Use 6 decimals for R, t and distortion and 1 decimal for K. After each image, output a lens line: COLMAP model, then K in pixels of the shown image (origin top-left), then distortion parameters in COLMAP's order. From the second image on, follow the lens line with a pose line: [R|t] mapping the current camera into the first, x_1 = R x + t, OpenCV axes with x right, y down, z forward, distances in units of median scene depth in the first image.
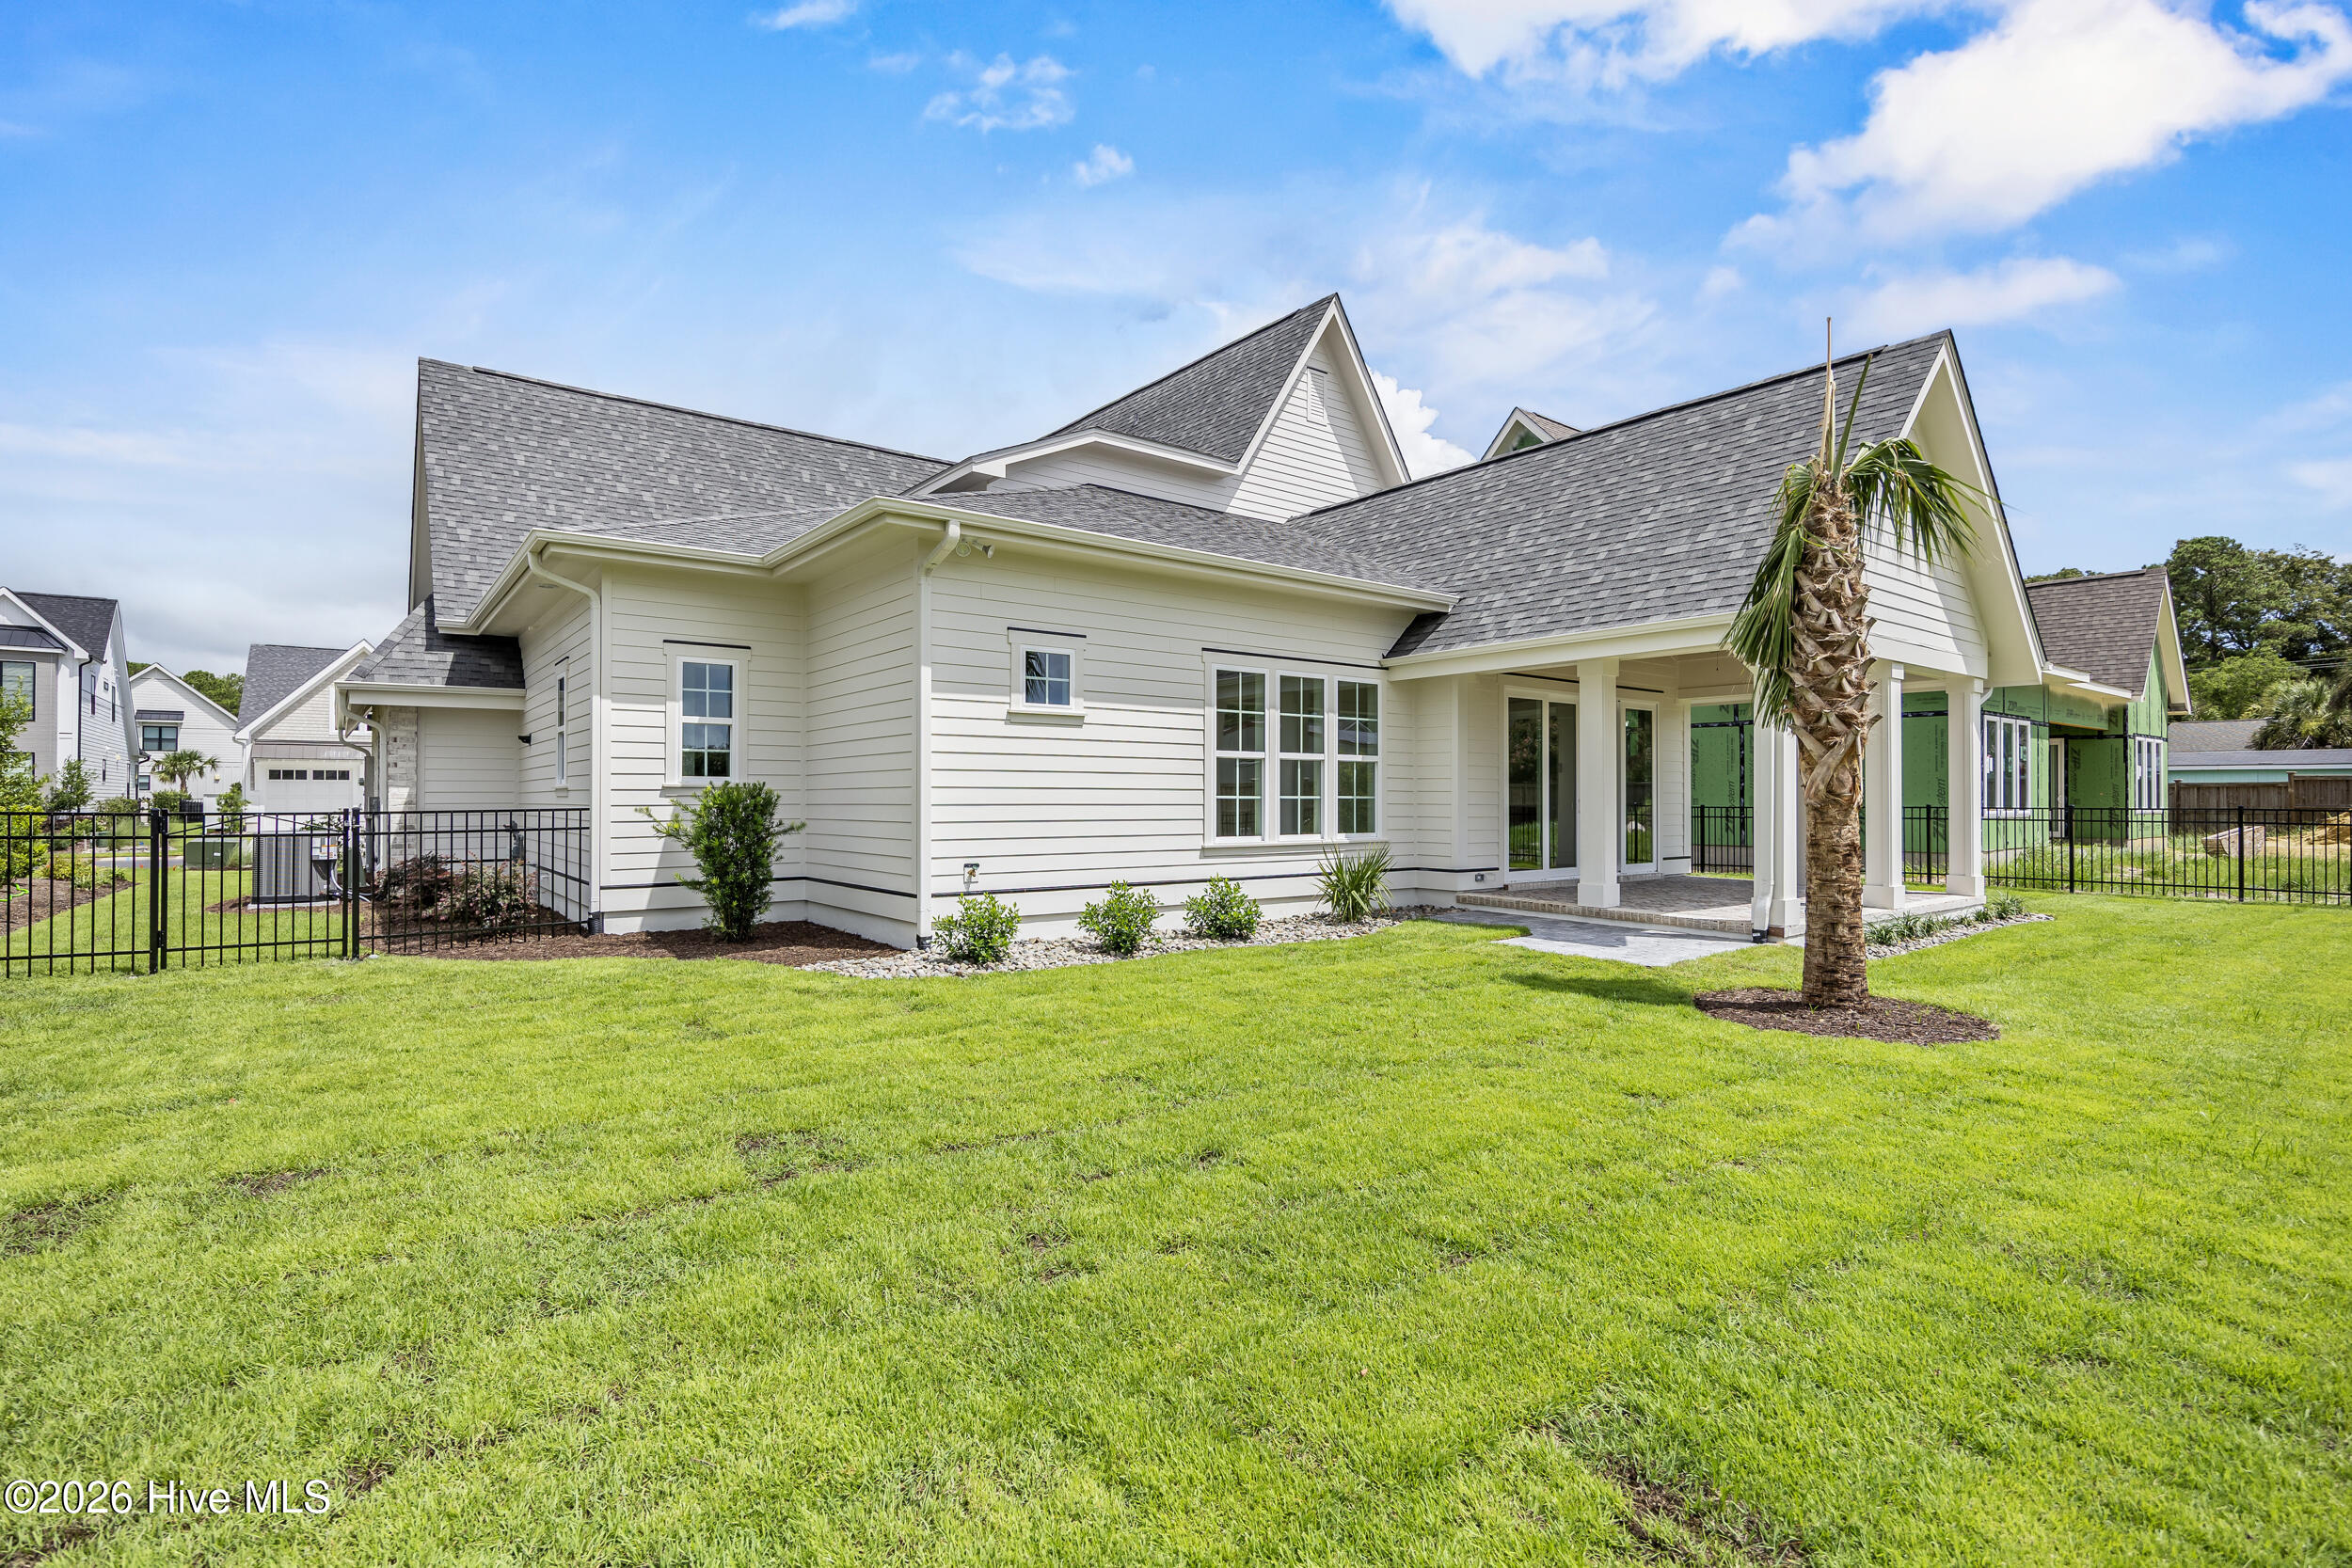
lens RADIAL K [[1094.9, 0, 1171.8], [0, 1094.9, 802.2], [0, 0, 1]] dist [-0.029730, -0.000206]
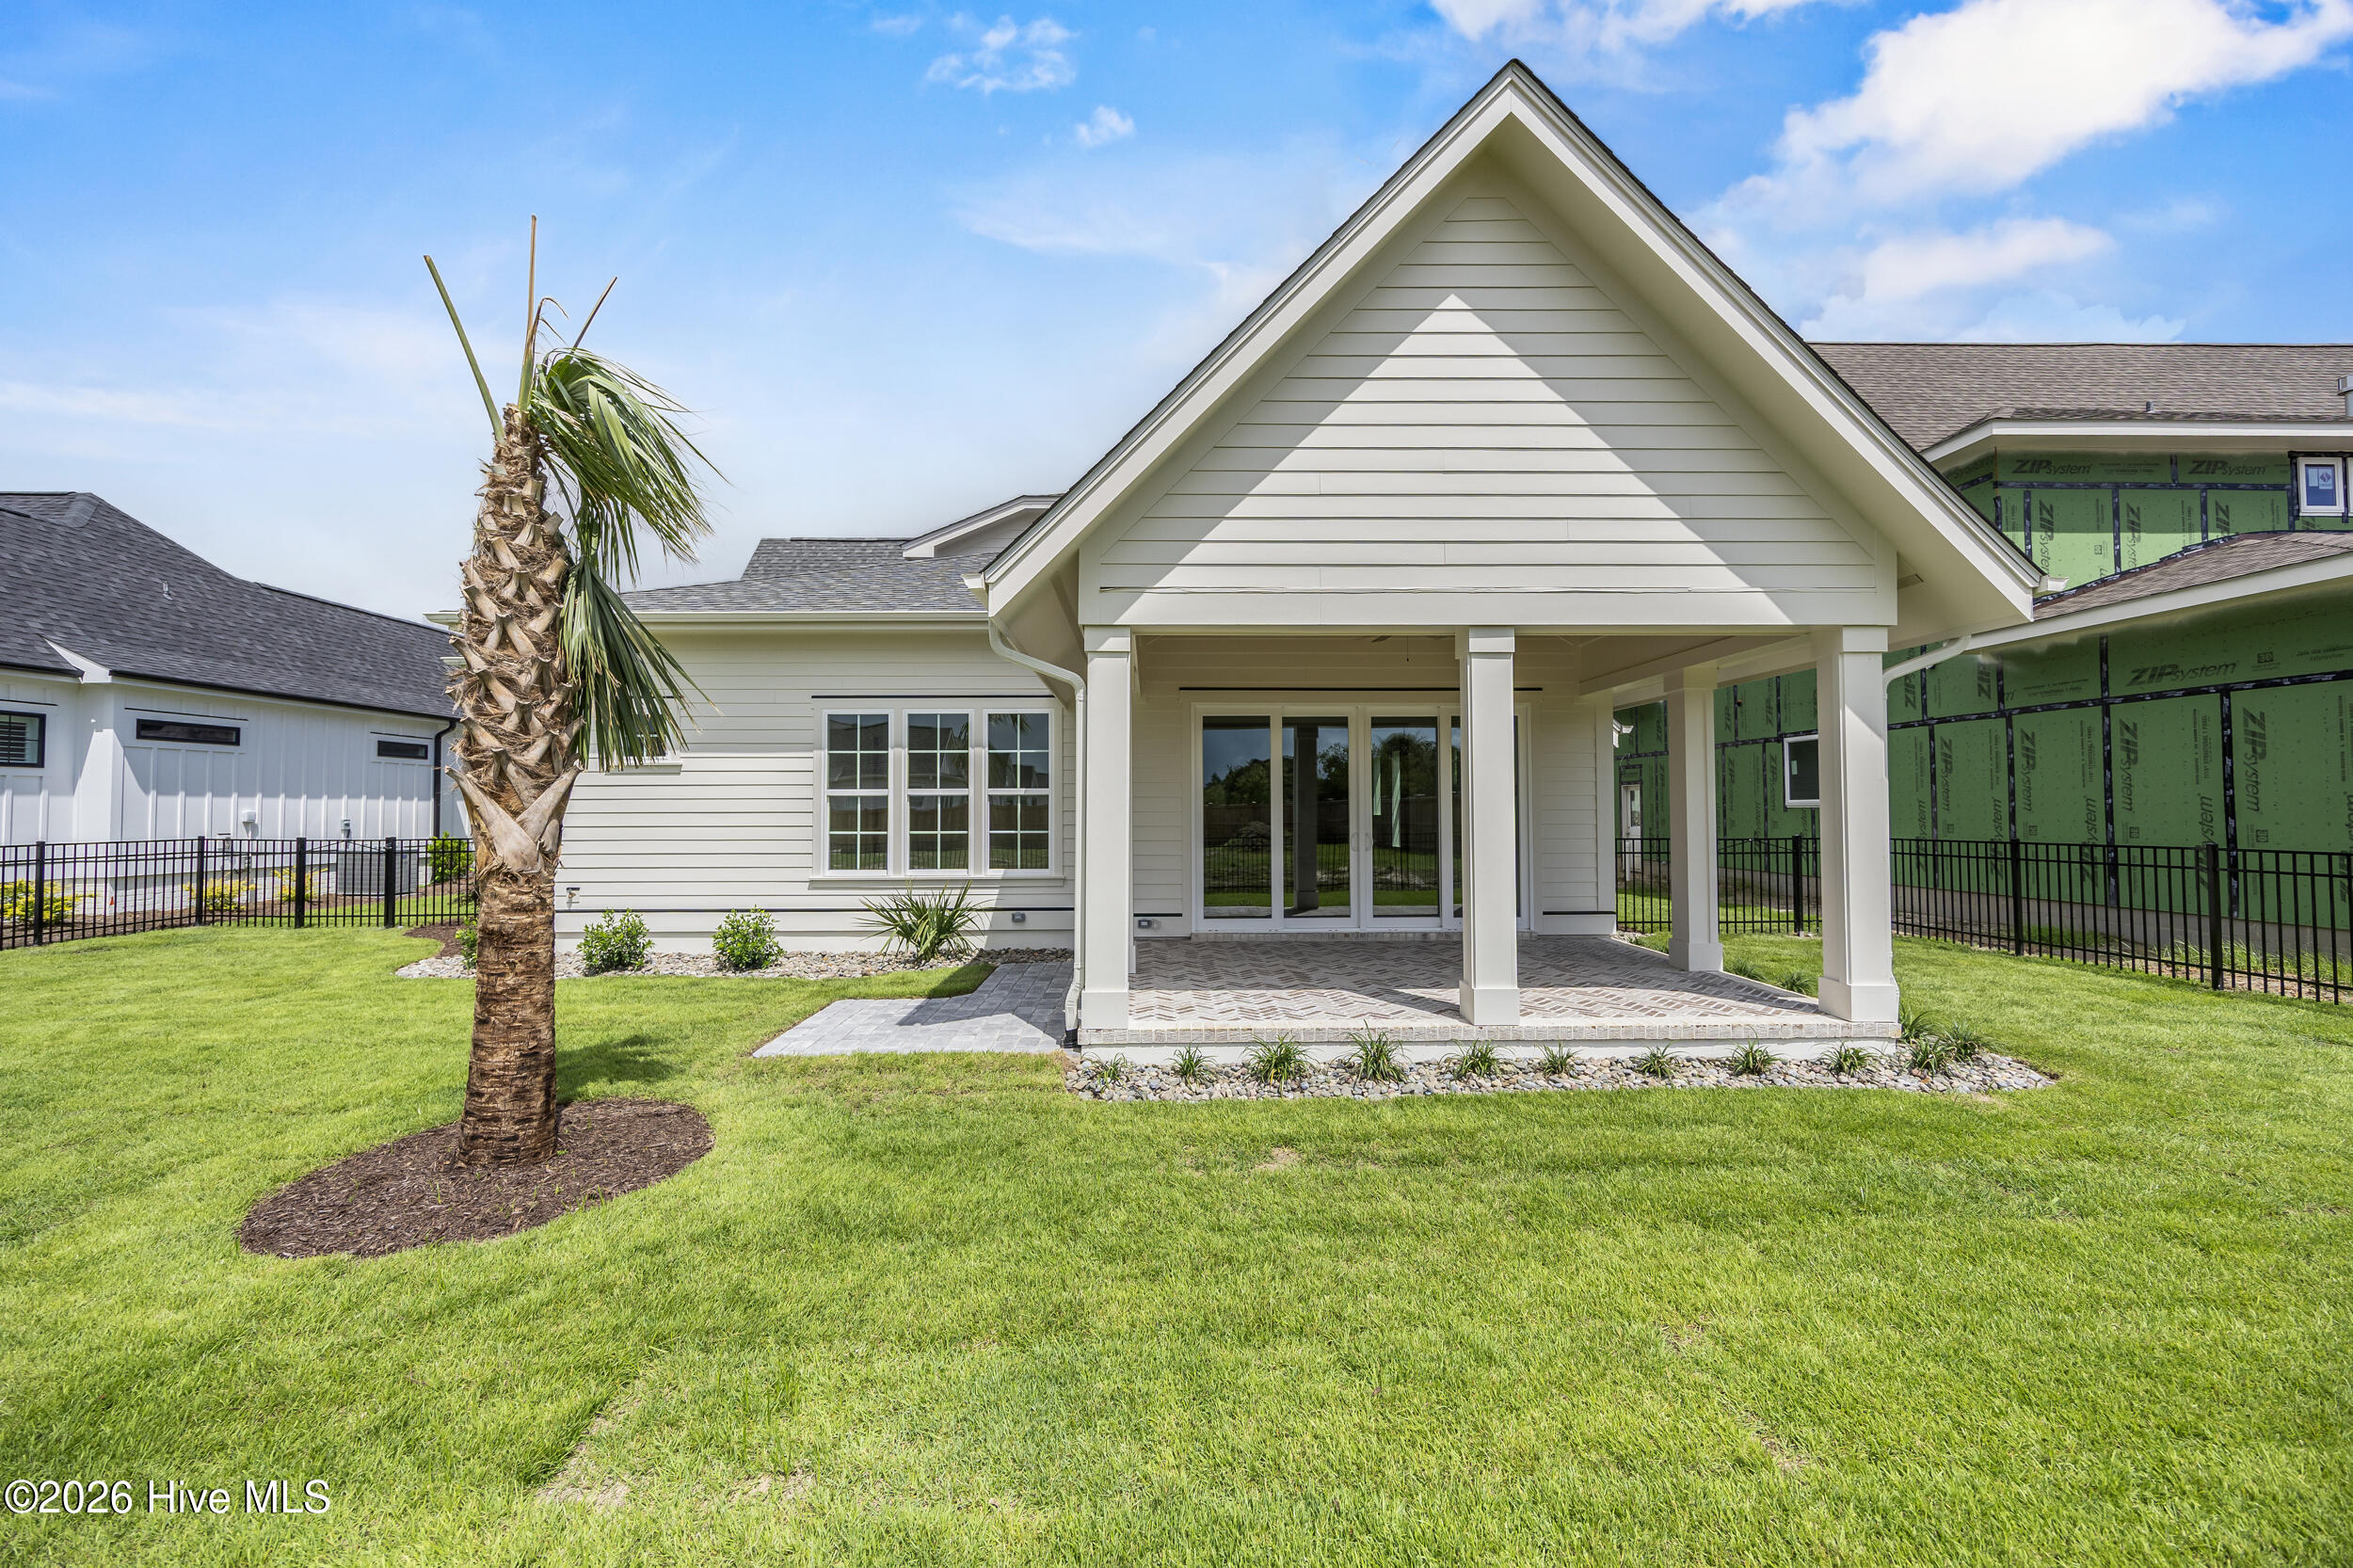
lens RADIAL K [[902.8, 0, 1168.6], [0, 902.8, 782.4], [0, 0, 1]] dist [-0.006867, 0.000120]
pose [[0.801228, -0.029524, -0.597630, 0.829035], [0.003066, 0.998971, -0.045240, -0.012835], [0.598351, 0.034415, 0.800495, 0.481456]]
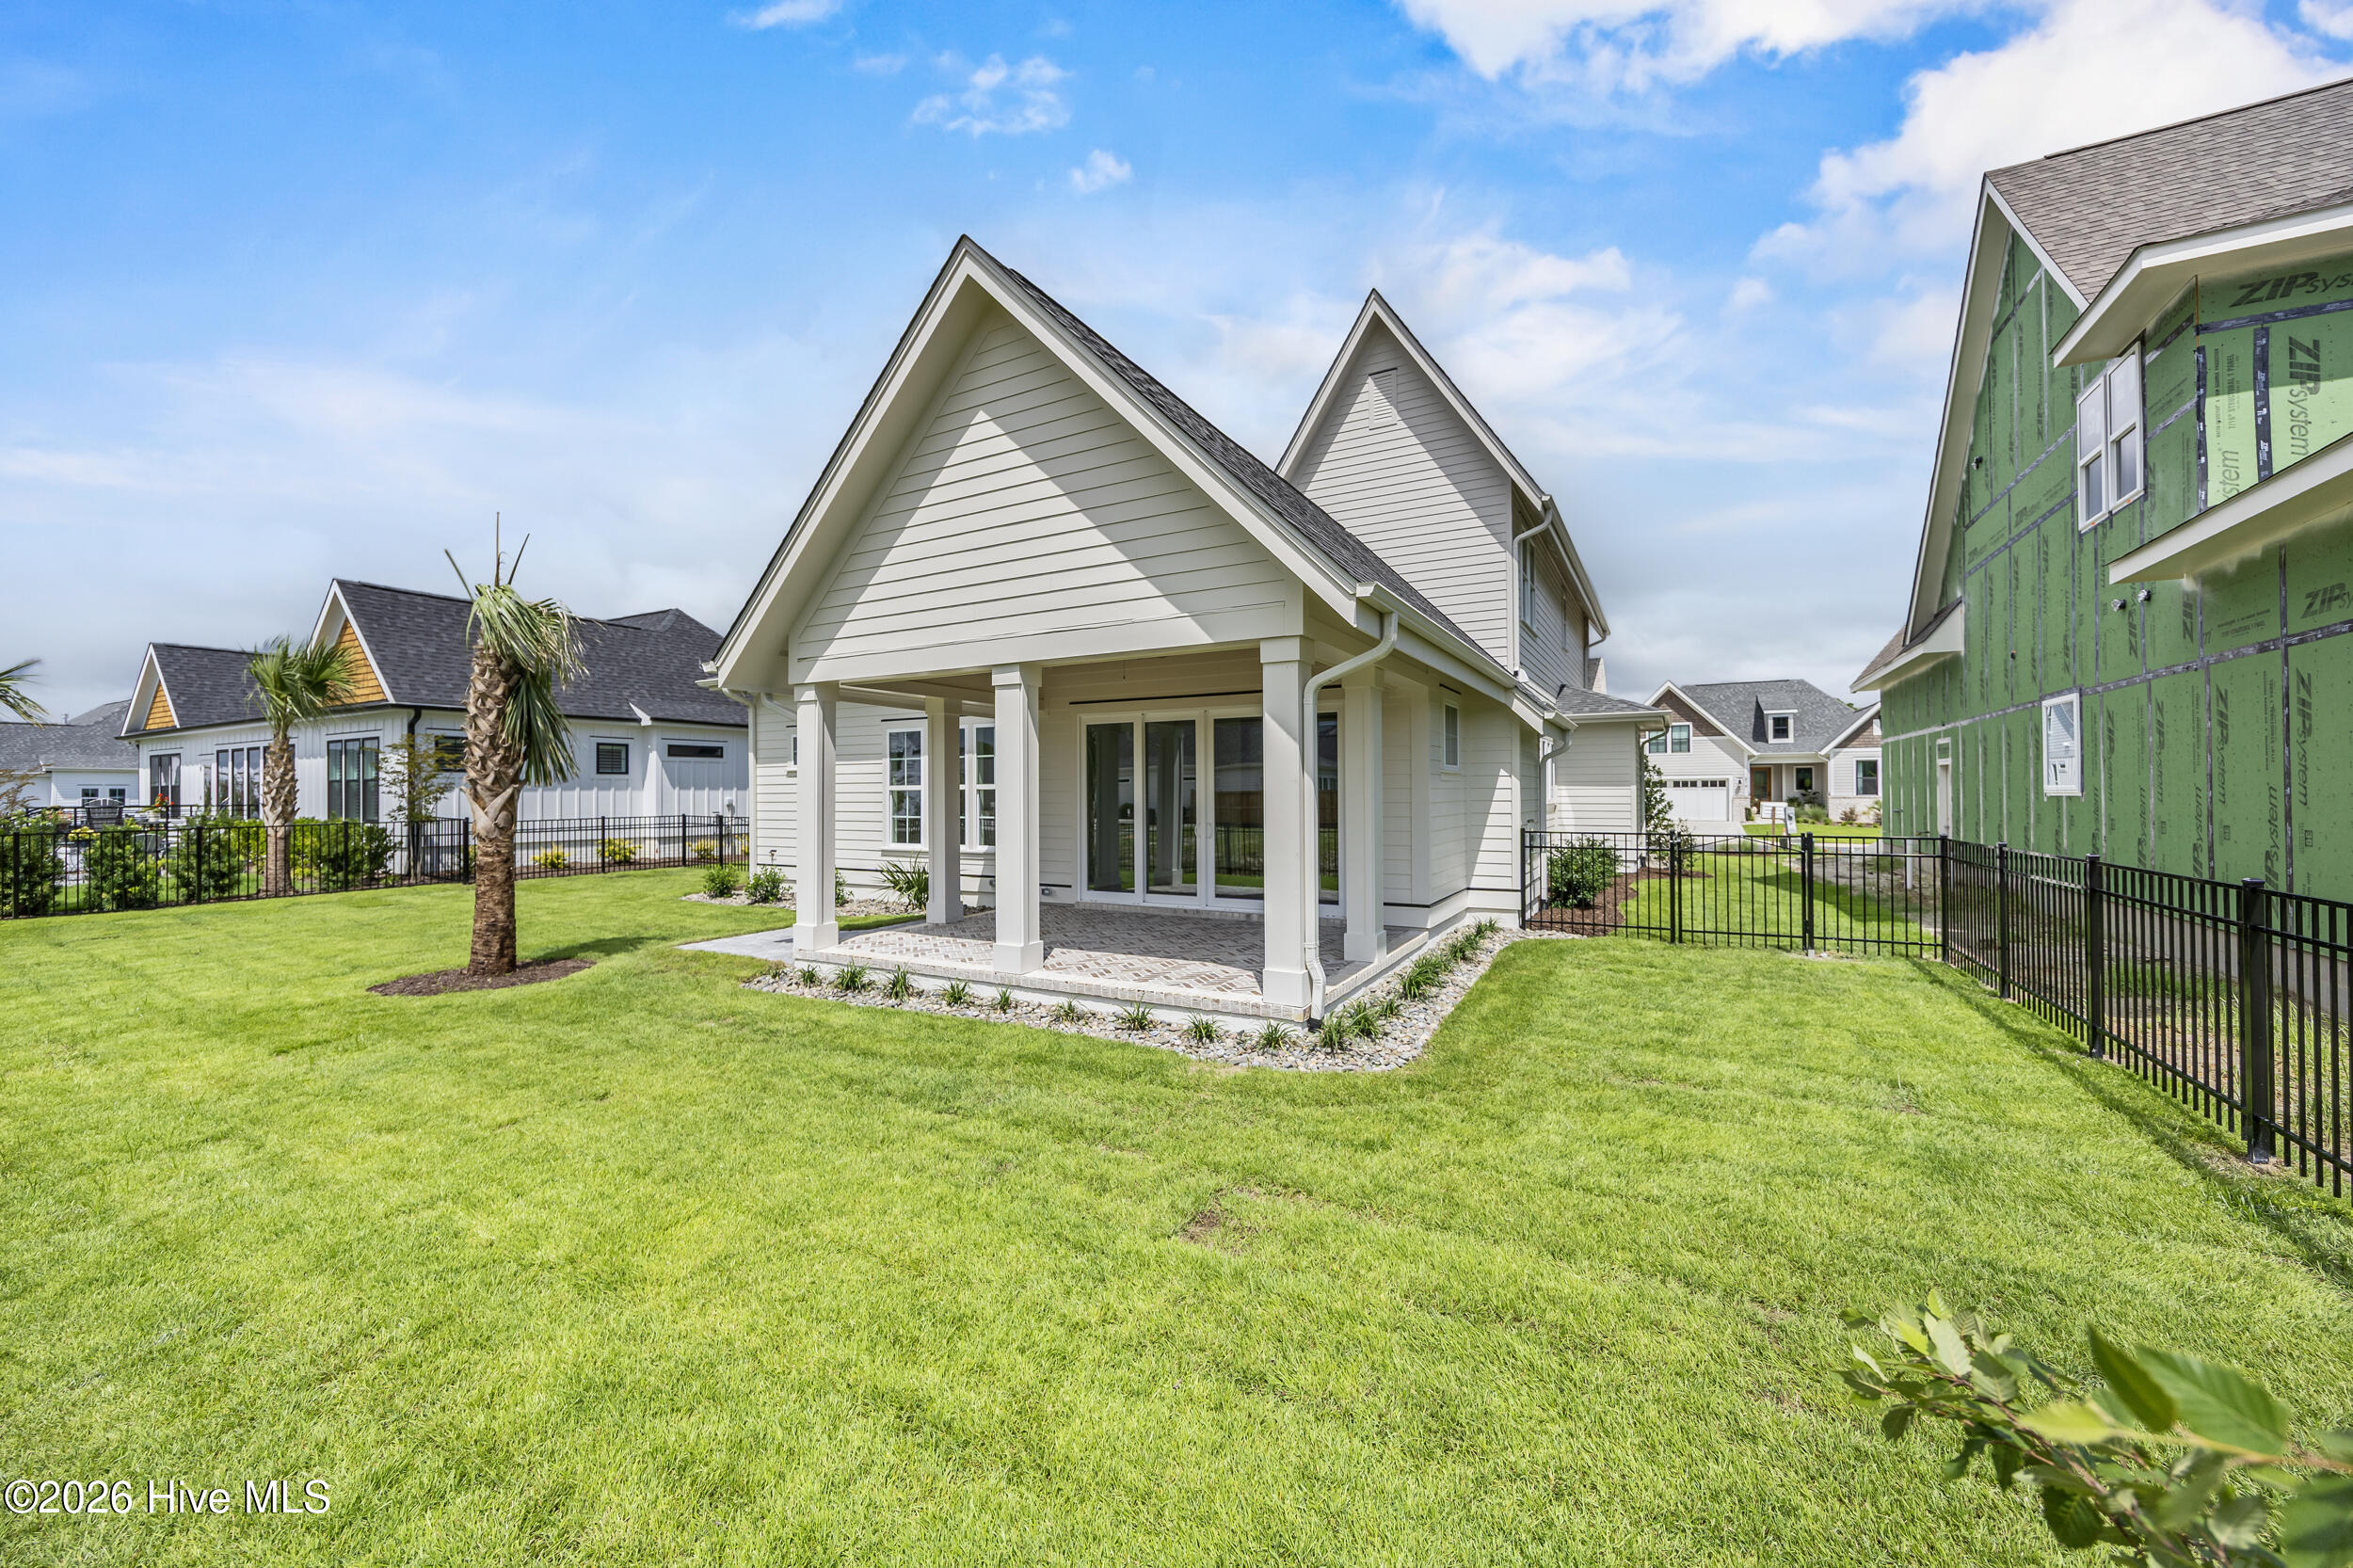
lens RADIAL K [[902.8, 0, 1168.0], [0, 902.8, 783.0], [0, 0, 1]] dist [-0.006867, 0.000120]
pose [[0.389942, -0.021602, -0.920586, 1.330686], [-0.001523, 0.999708, -0.024104, -0.021789], [0.920838, 0.010801, 0.389795, 0.855646]]
